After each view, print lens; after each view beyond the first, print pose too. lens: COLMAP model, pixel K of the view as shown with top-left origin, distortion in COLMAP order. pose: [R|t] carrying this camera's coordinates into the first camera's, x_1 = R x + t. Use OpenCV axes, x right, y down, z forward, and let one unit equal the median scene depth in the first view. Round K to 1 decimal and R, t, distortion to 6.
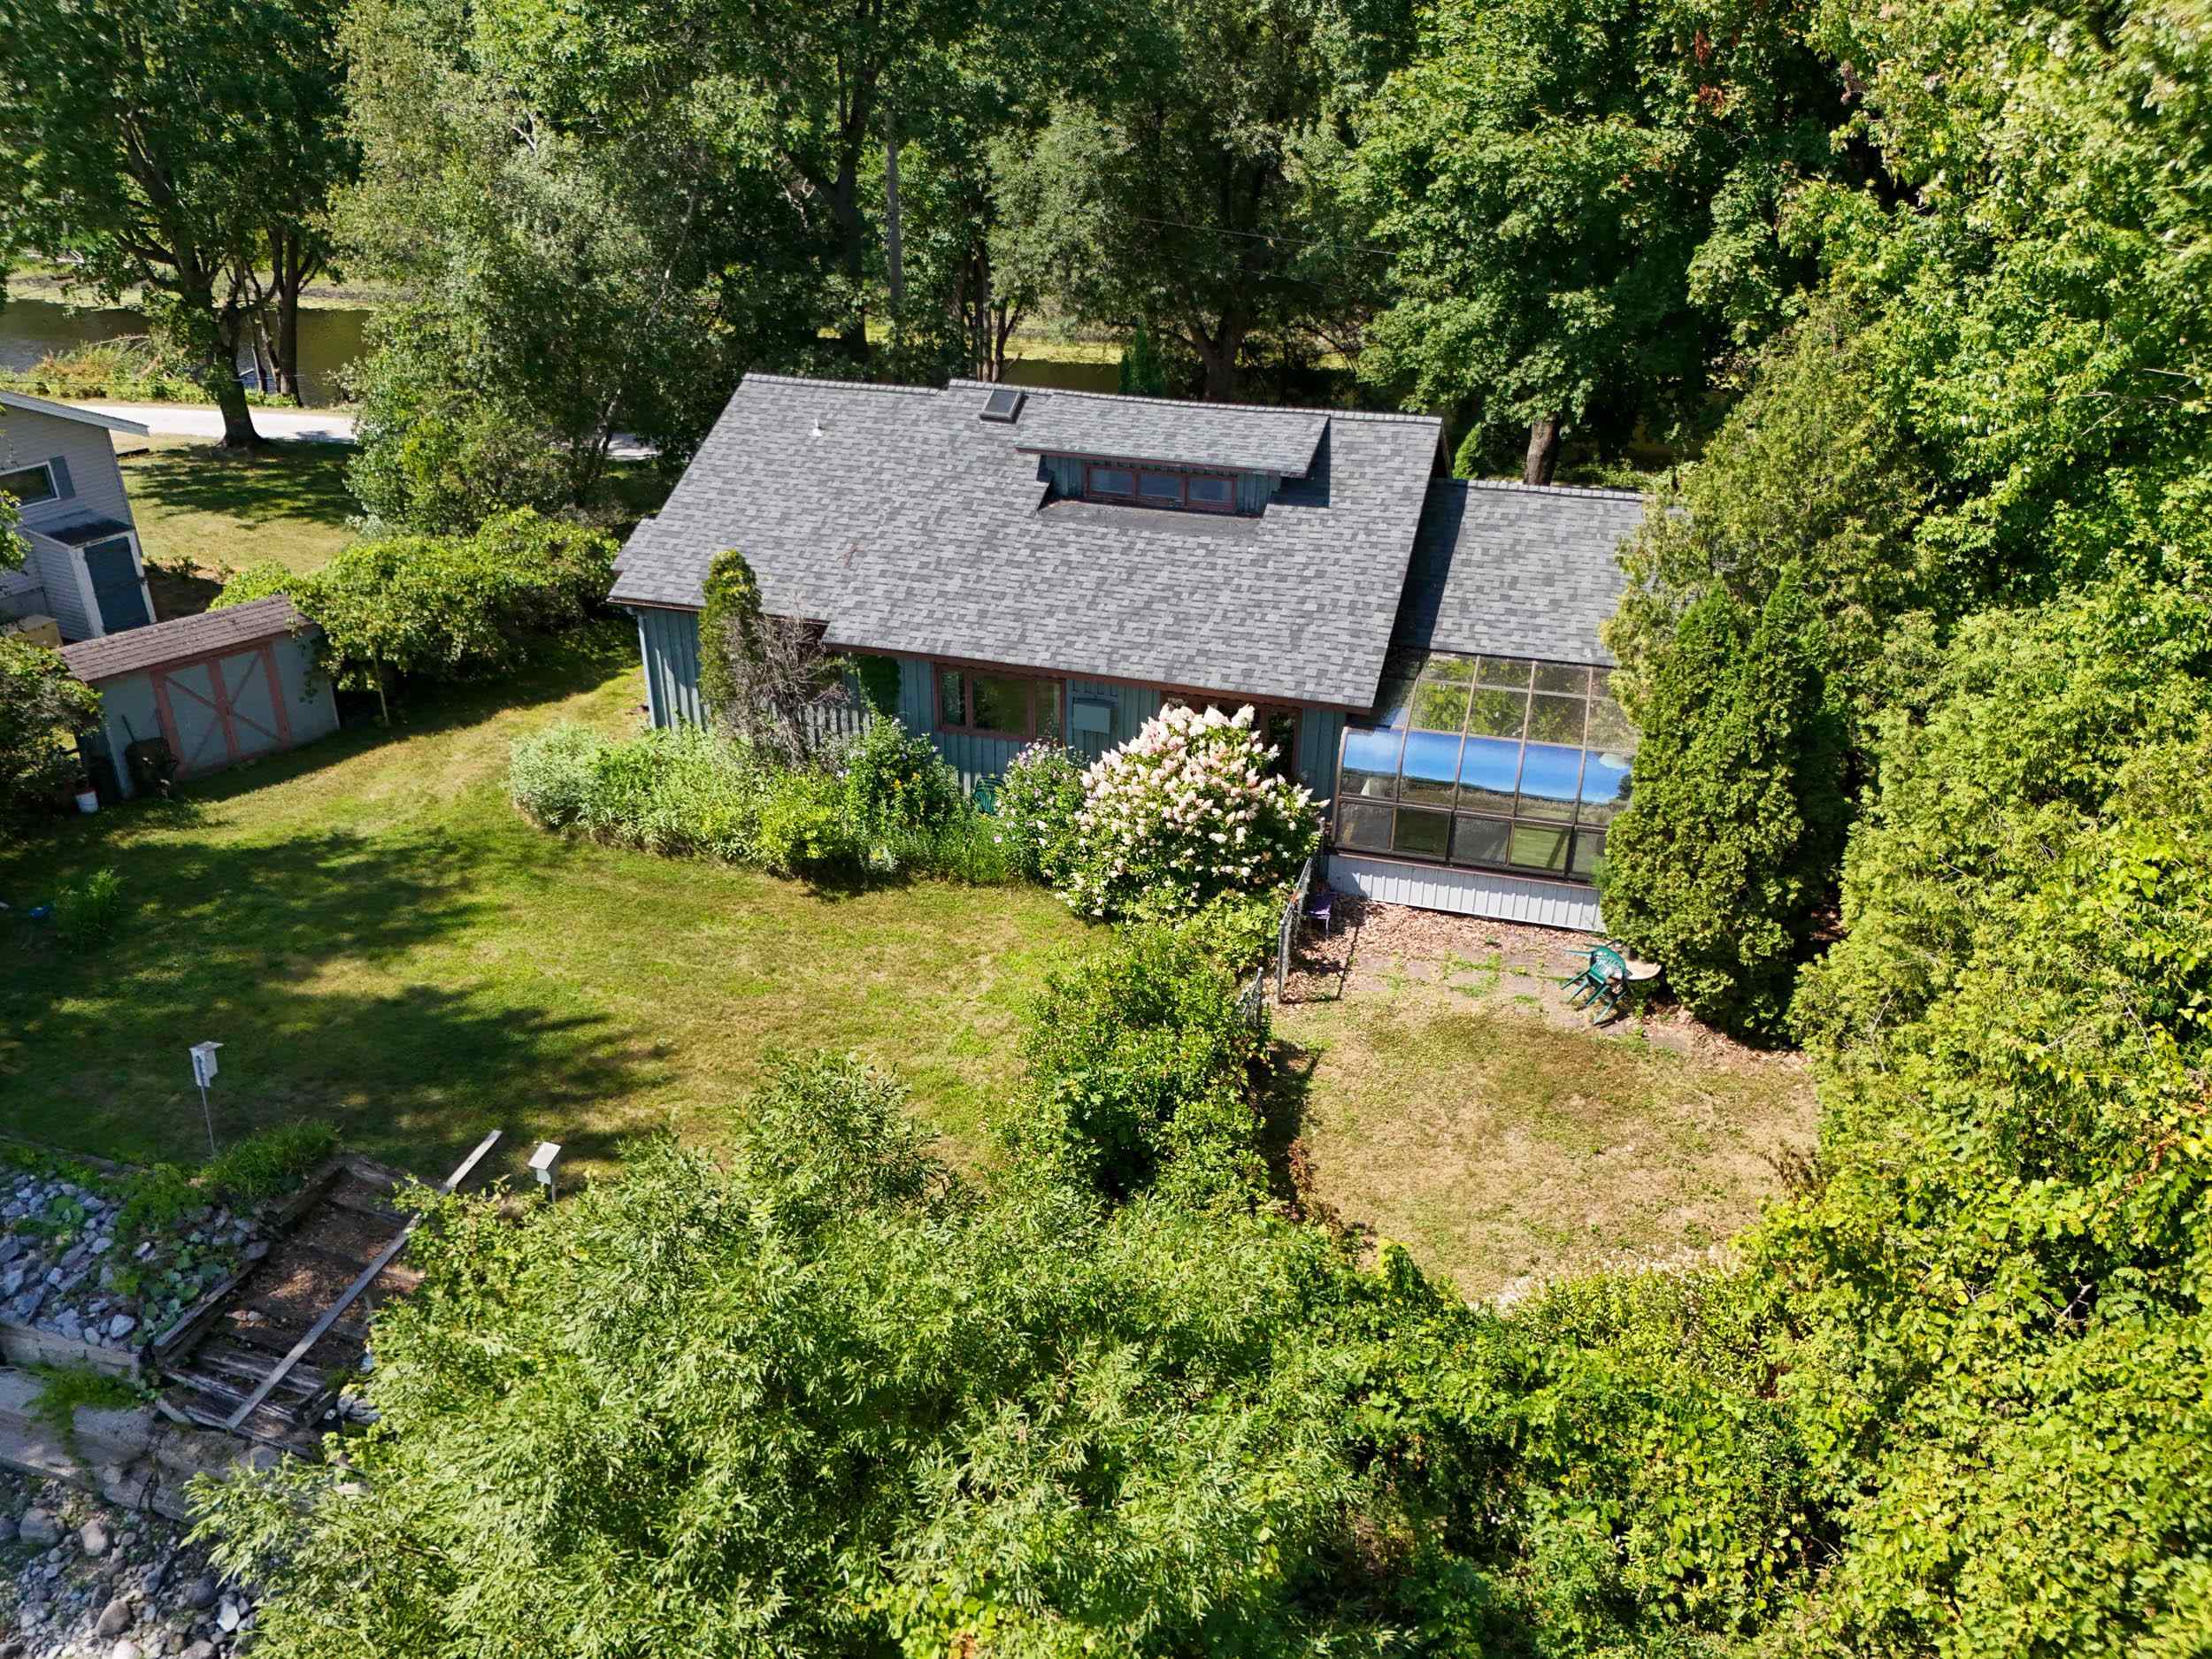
lens RADIAL K [[1633.8, 0, 1106.0], [0, 1633.8, 829.5], [0, 0, 1]] dist [0.064132, -0.085214]
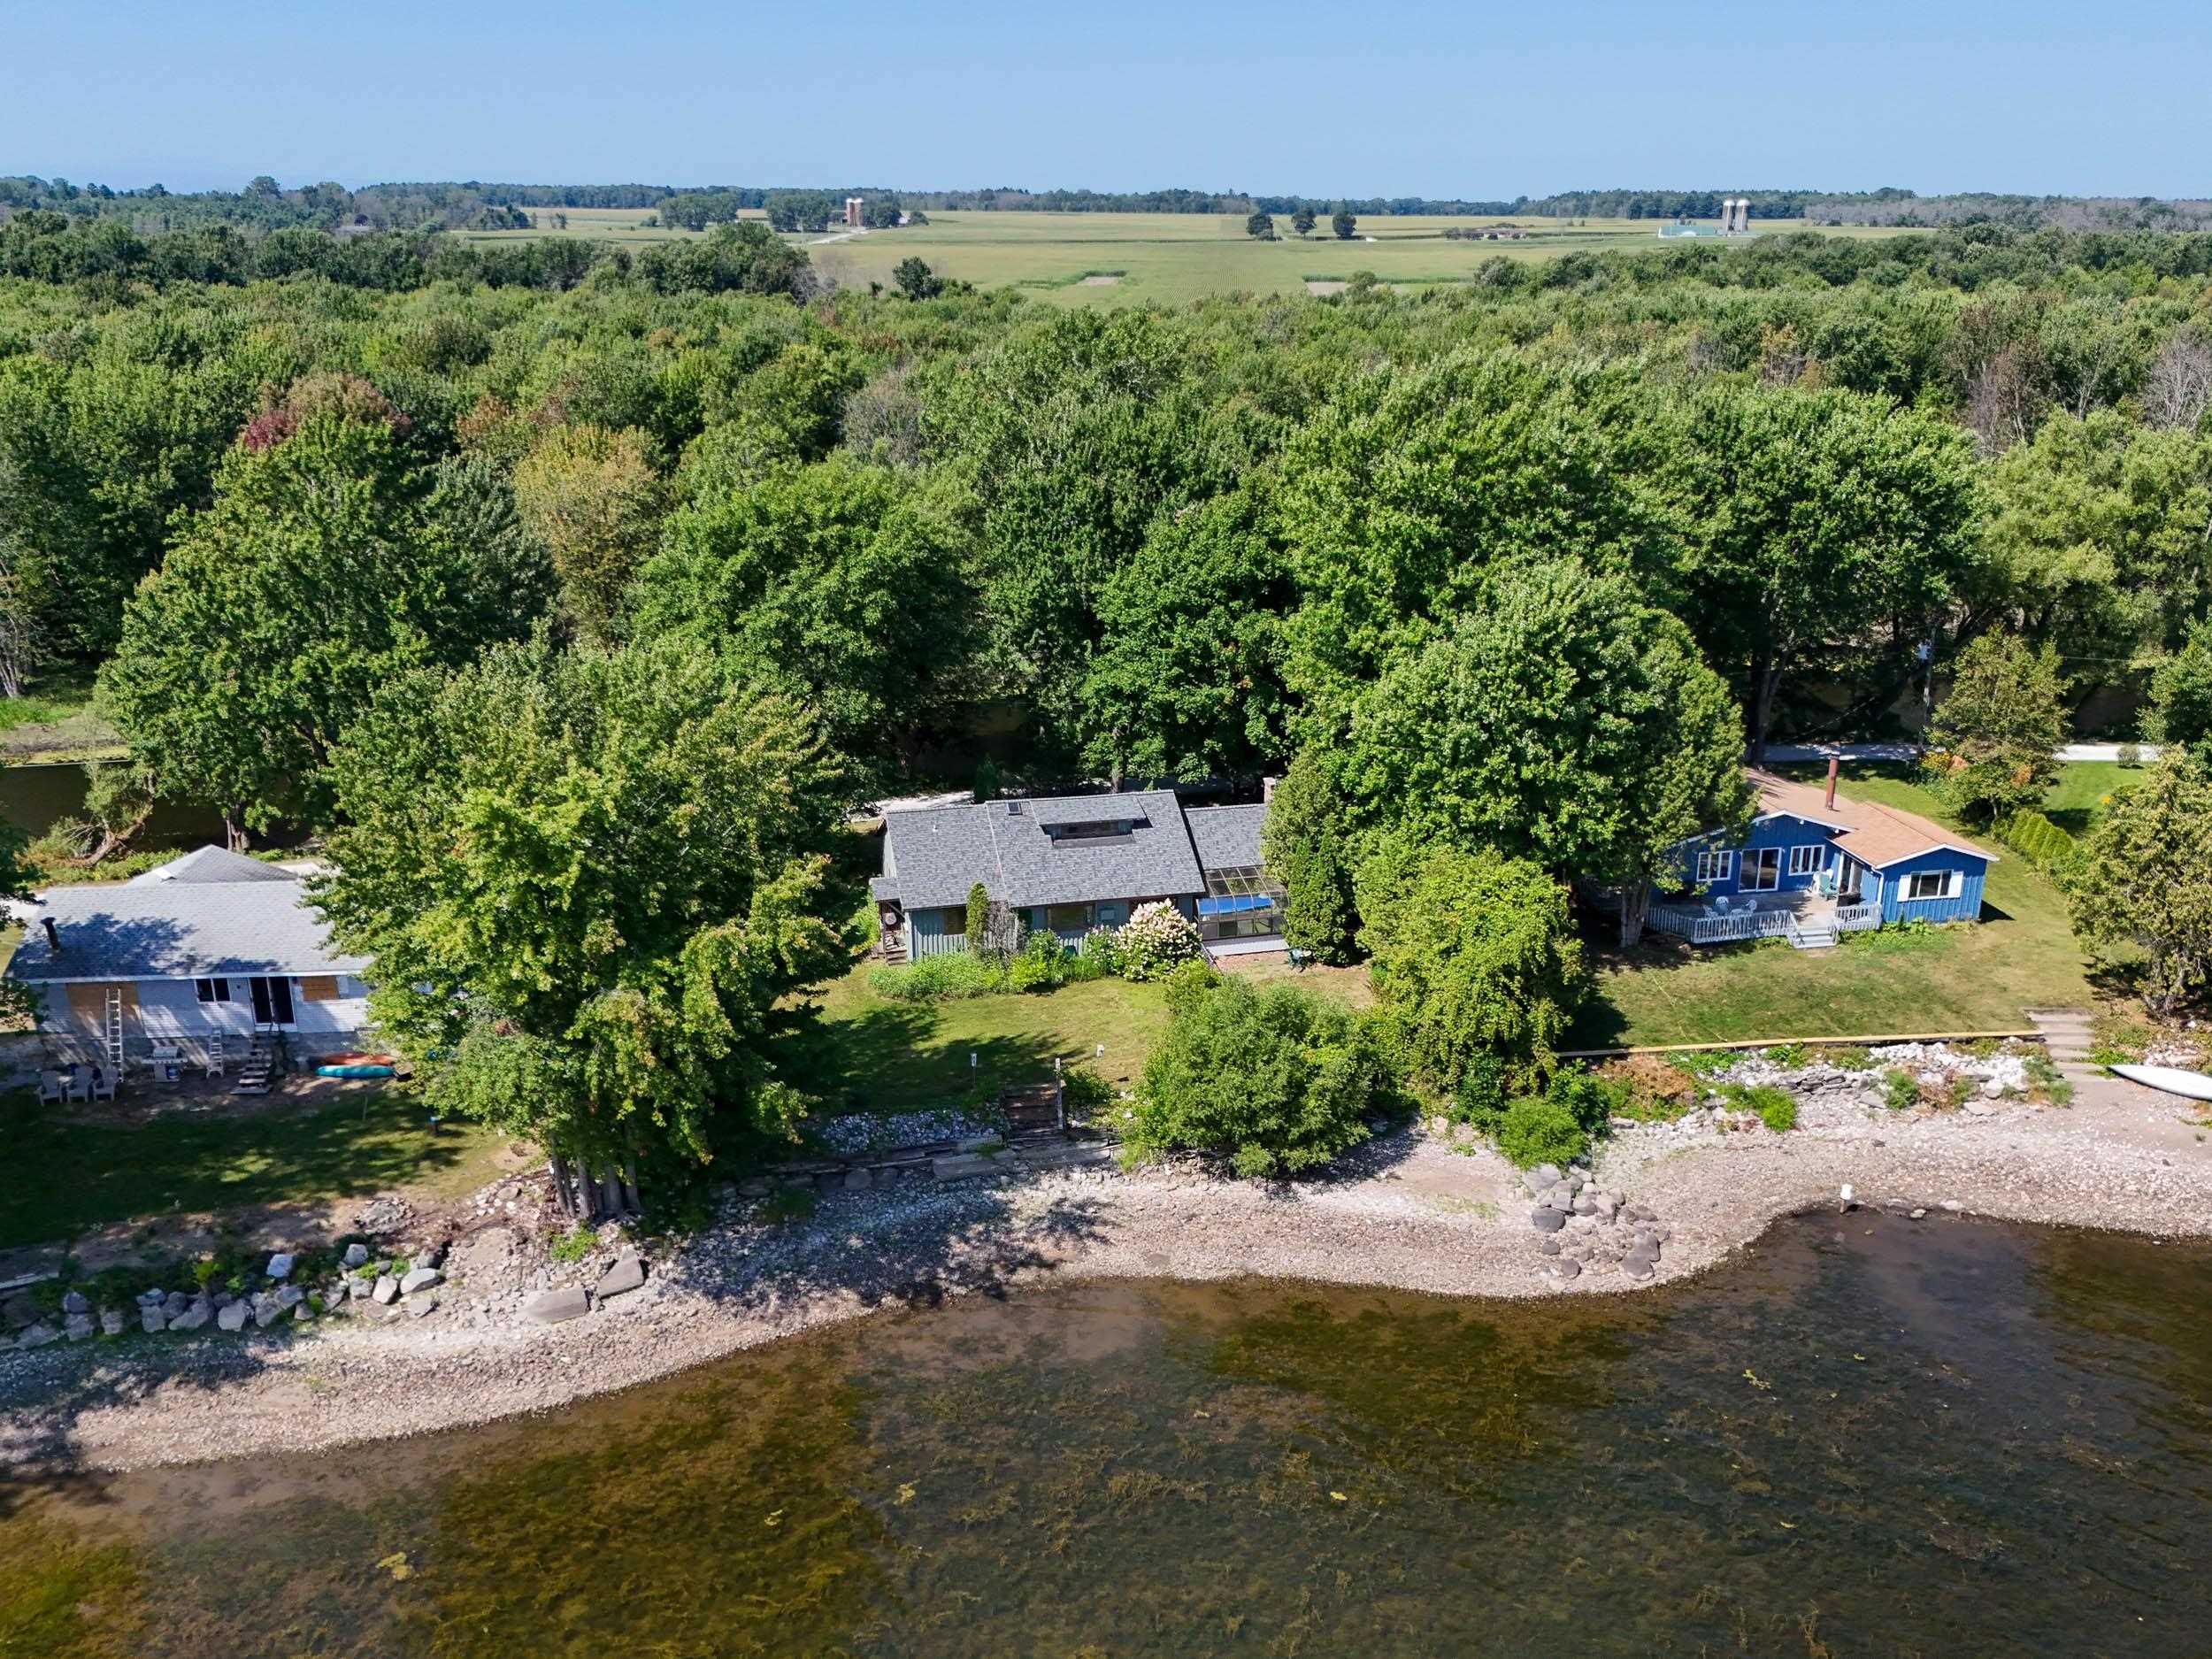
lens RADIAL K [[1748.0, 0, 1203.3], [0, 1748.0, 865.8], [0, 0, 1]] dist [0.074542, -0.087106]
pose [[0.851505, -0.178906, 0.492880, -1.430601], [0.230369, 0.972055, -0.045151, 0.024115], [-0.471029, 0.151991, 0.868925, -1.830215]]
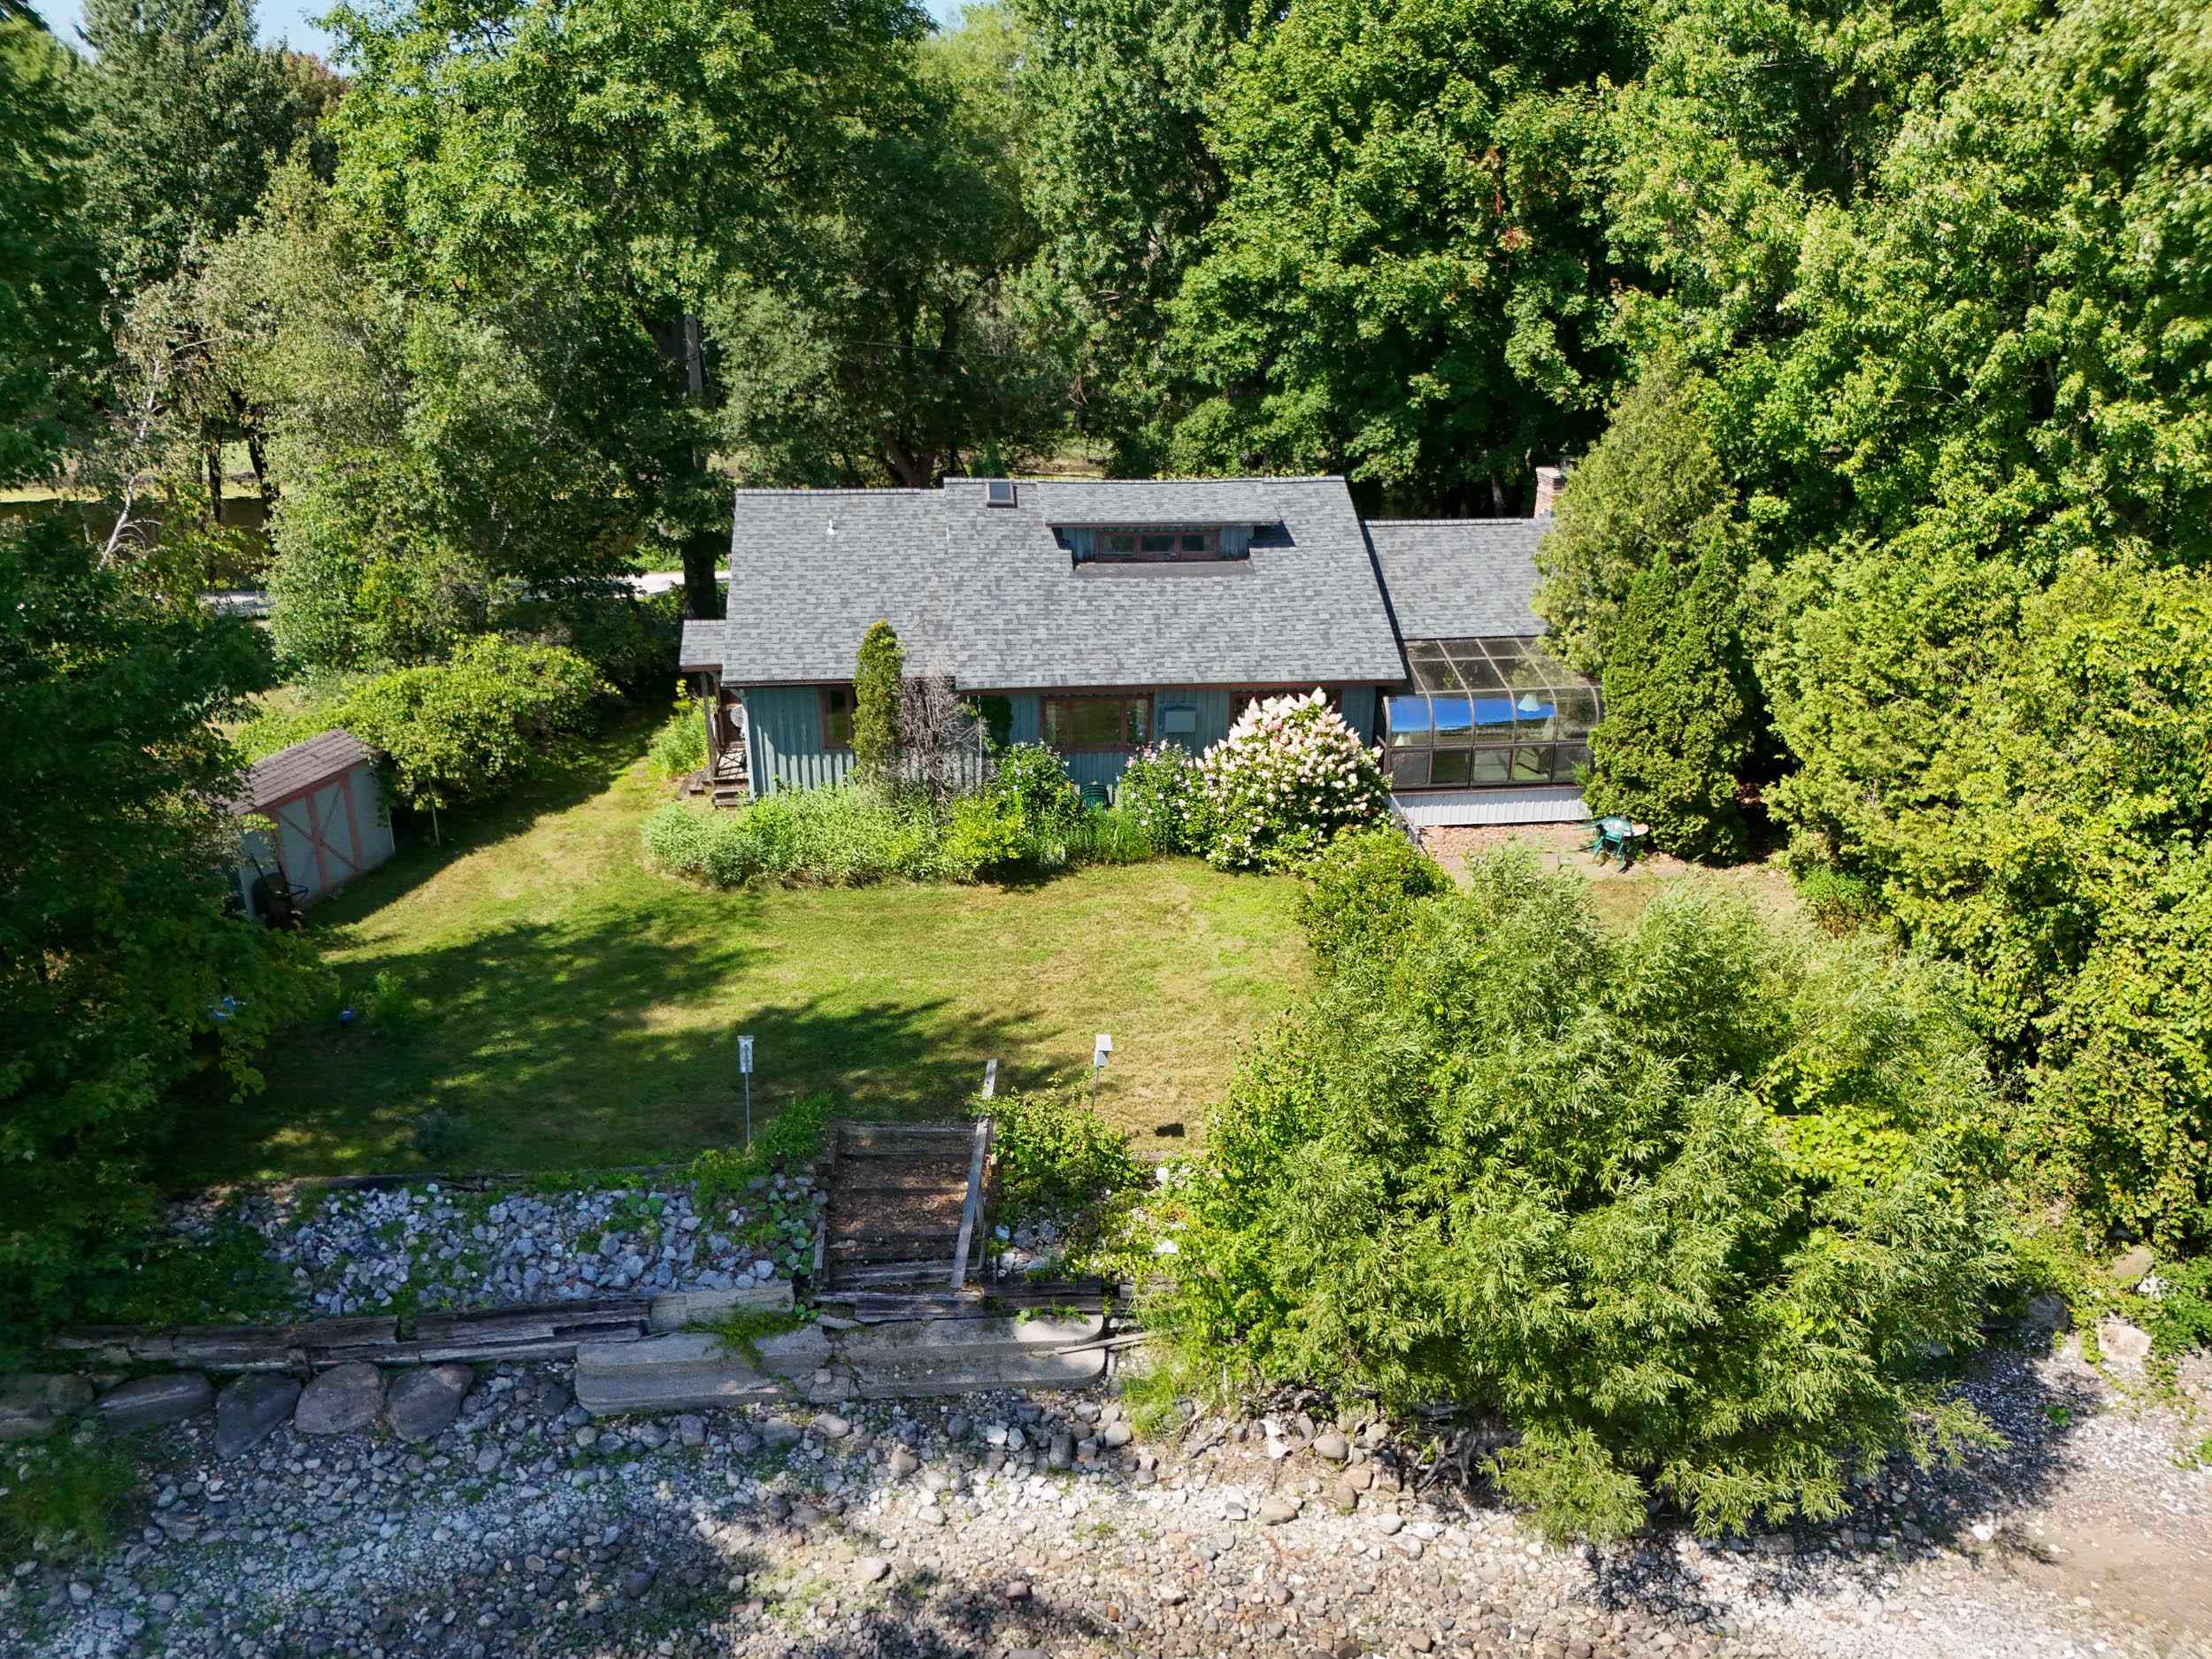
lens RADIAL K [[1633.8, 0, 1106.0], [0, 1633.8, 829.5], [0, 0, 1]] dist [0.064132, -0.085214]
pose [[0.923952, -0.146181, 0.353474, -0.552999], [0.173882, 0.983609, -0.047738, 0.067856], [-0.340702, 0.105570, 0.934225, -0.157600]]
